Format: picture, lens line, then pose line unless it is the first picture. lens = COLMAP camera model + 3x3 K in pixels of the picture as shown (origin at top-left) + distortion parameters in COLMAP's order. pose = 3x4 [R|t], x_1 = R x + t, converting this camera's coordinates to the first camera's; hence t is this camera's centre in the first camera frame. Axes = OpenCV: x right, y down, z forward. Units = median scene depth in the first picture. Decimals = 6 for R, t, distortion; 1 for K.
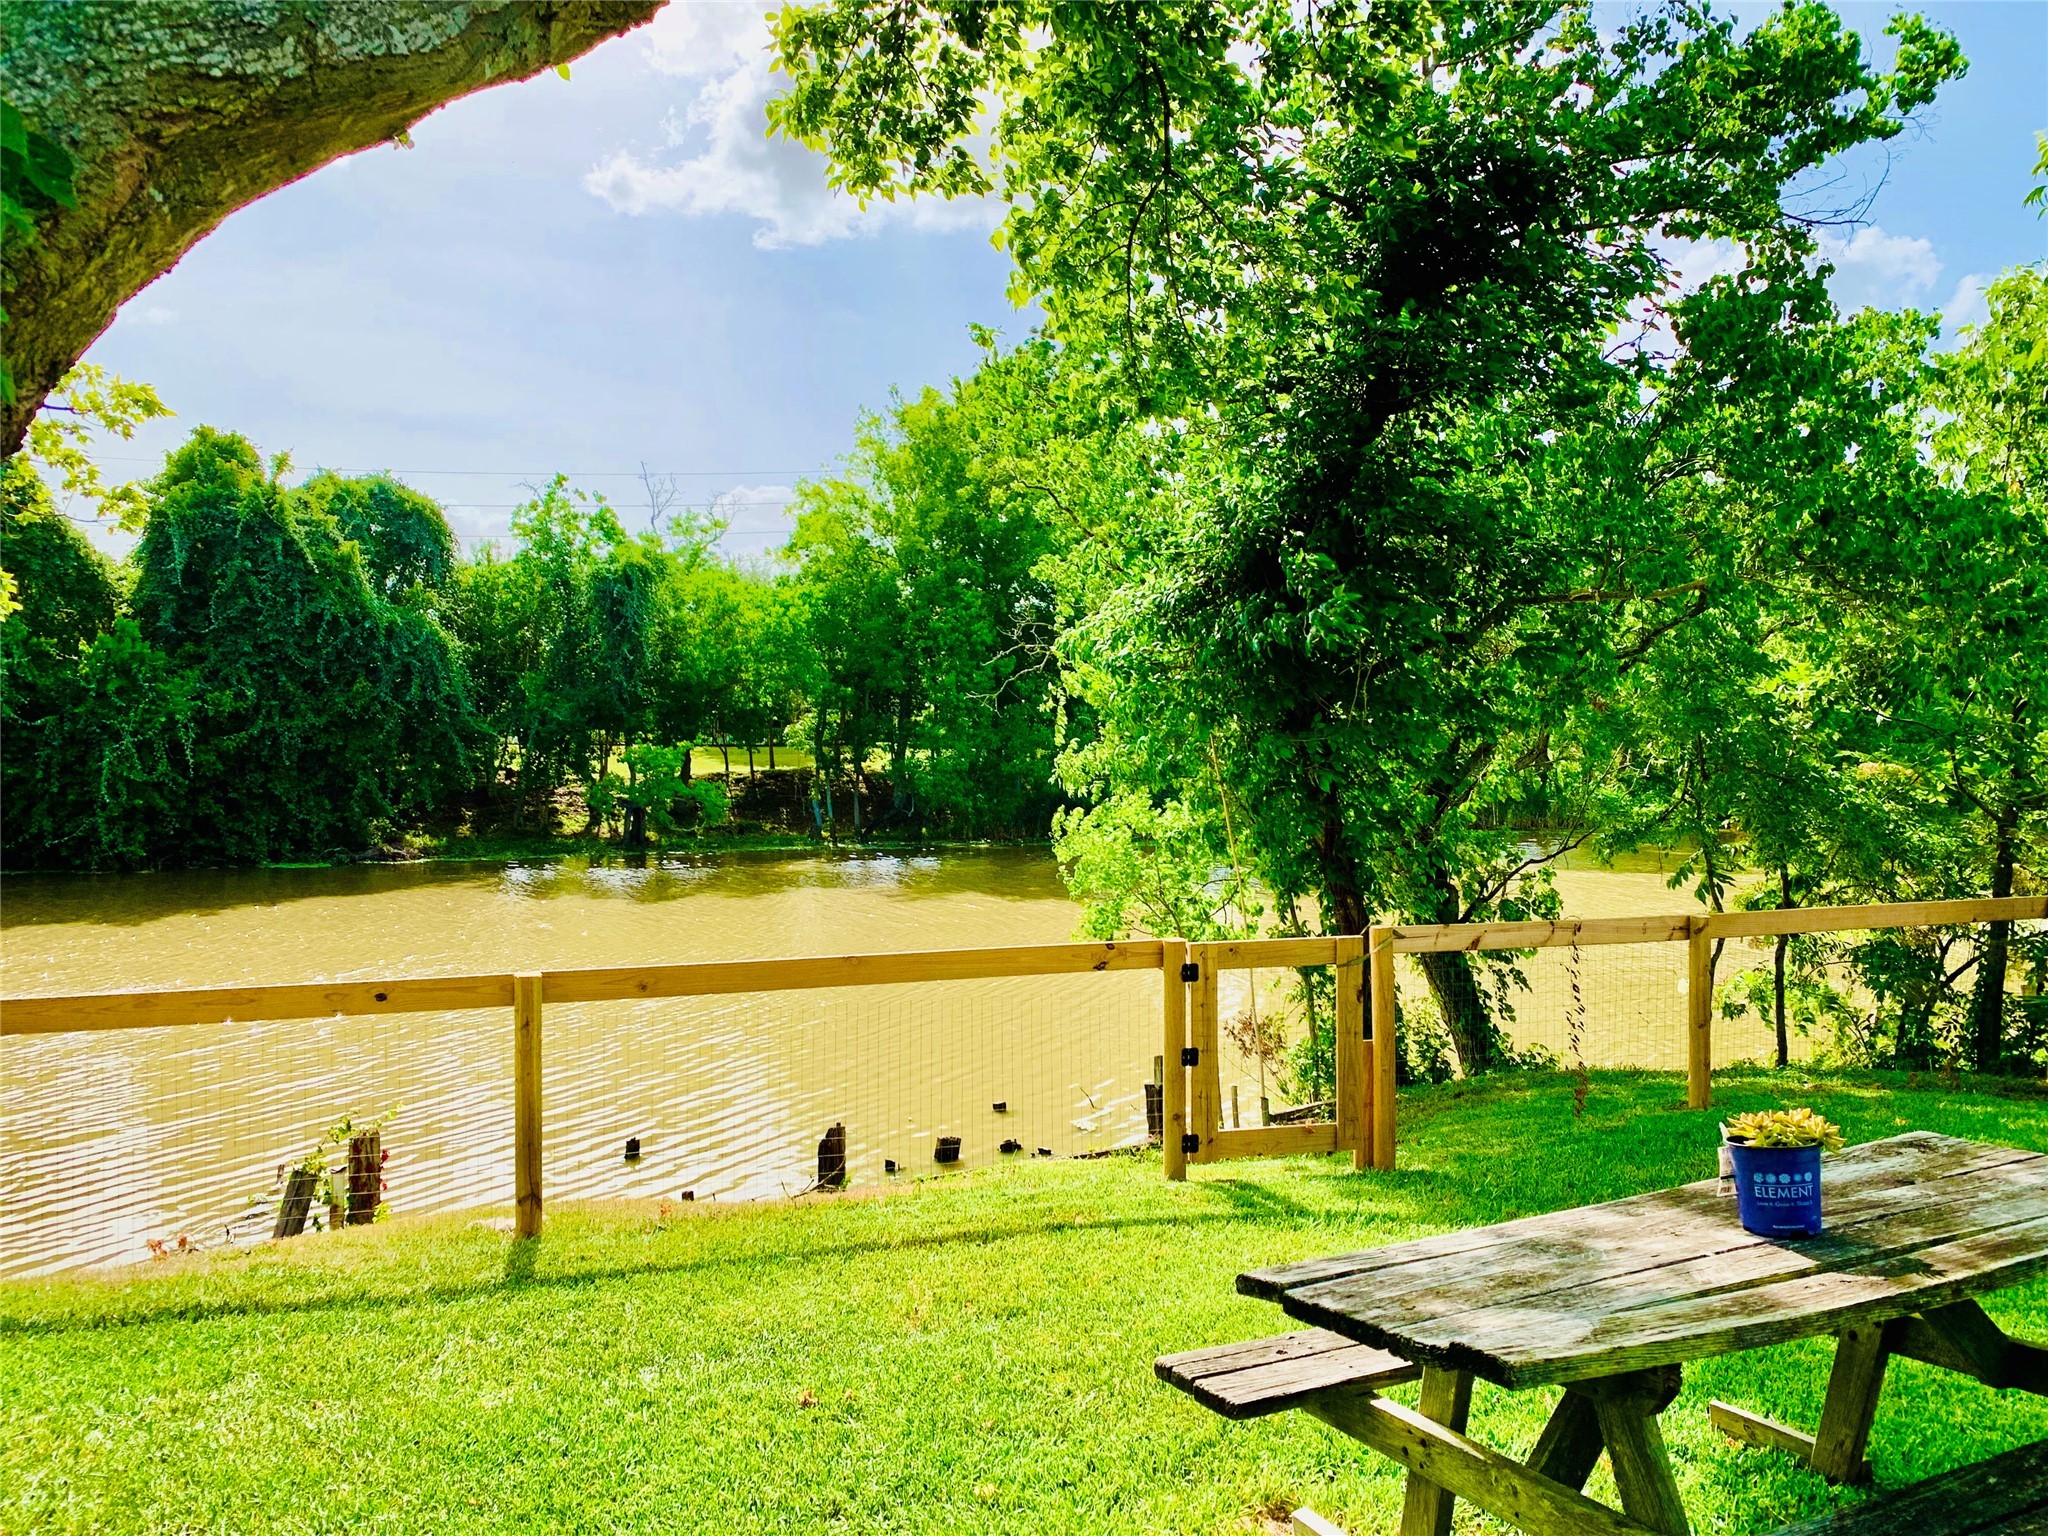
lens RADIAL K [[1536.6, 0, 1025.6], [0, 1536.6, 791.7], [0, 0, 1]] dist [0.004984, 0.008047]
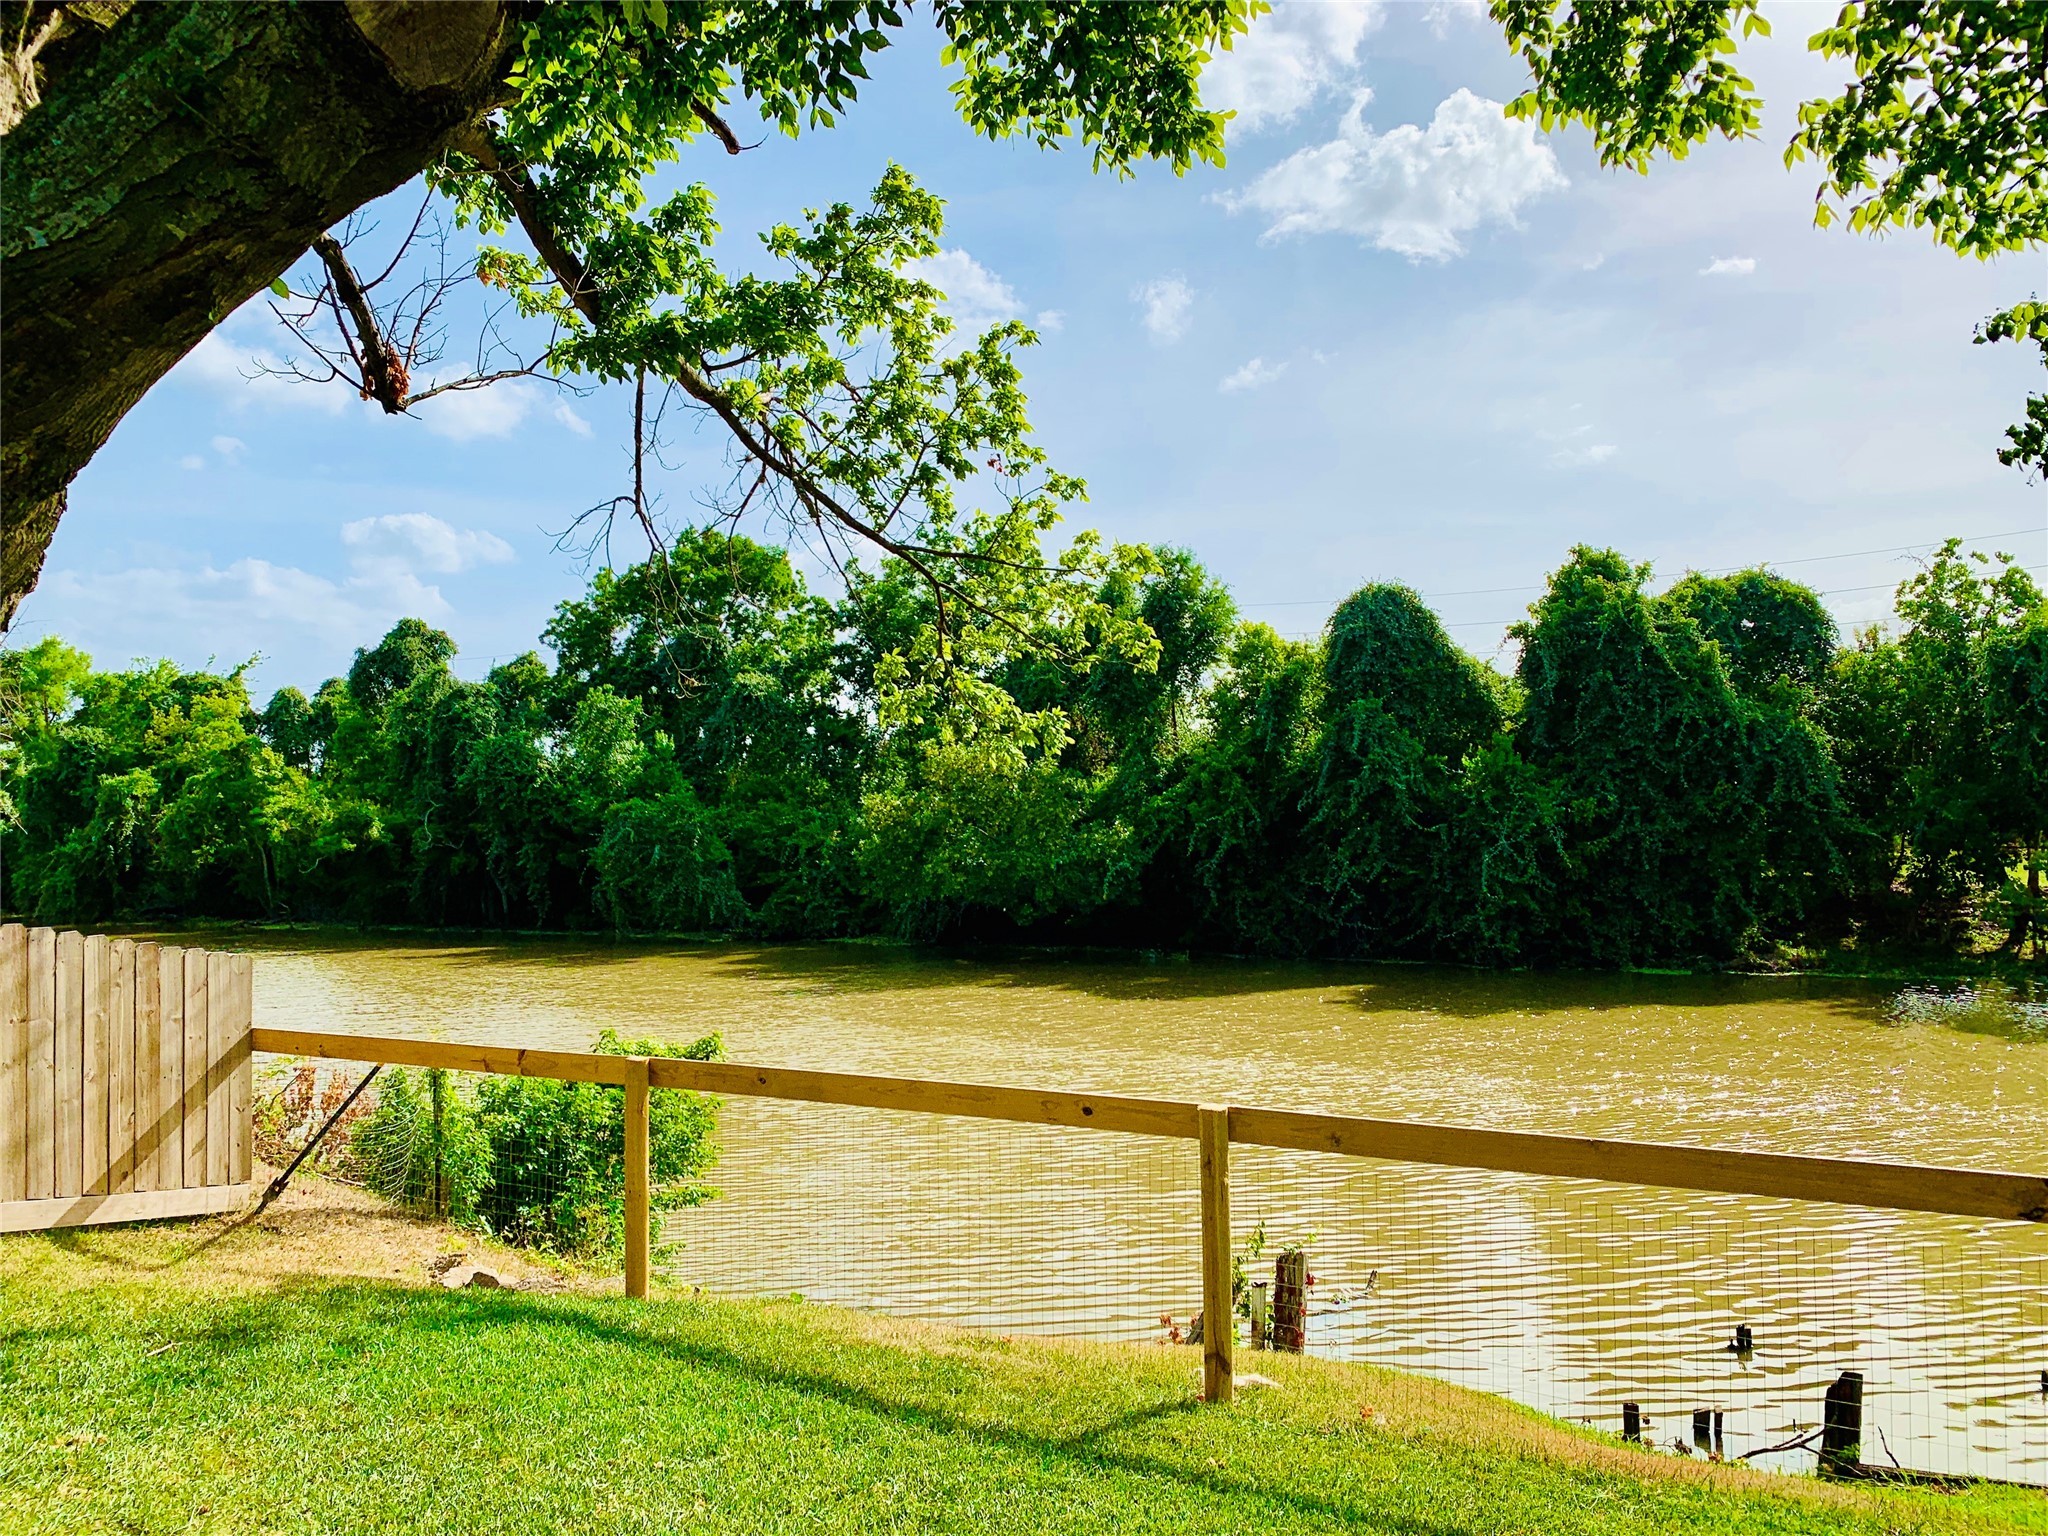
lens RADIAL K [[1543.0, 0, 1024.0], [0, 1543.0, 768.0], [0, 0, 1]] dist [0.006832, -0.003236]
pose [[0.622896, -0.043887, -0.781072, 0.165317], [-0.020383, 0.997176, -0.072284, -0.006817], [0.782039, 0.060946, 0.620243, 0.163484]]
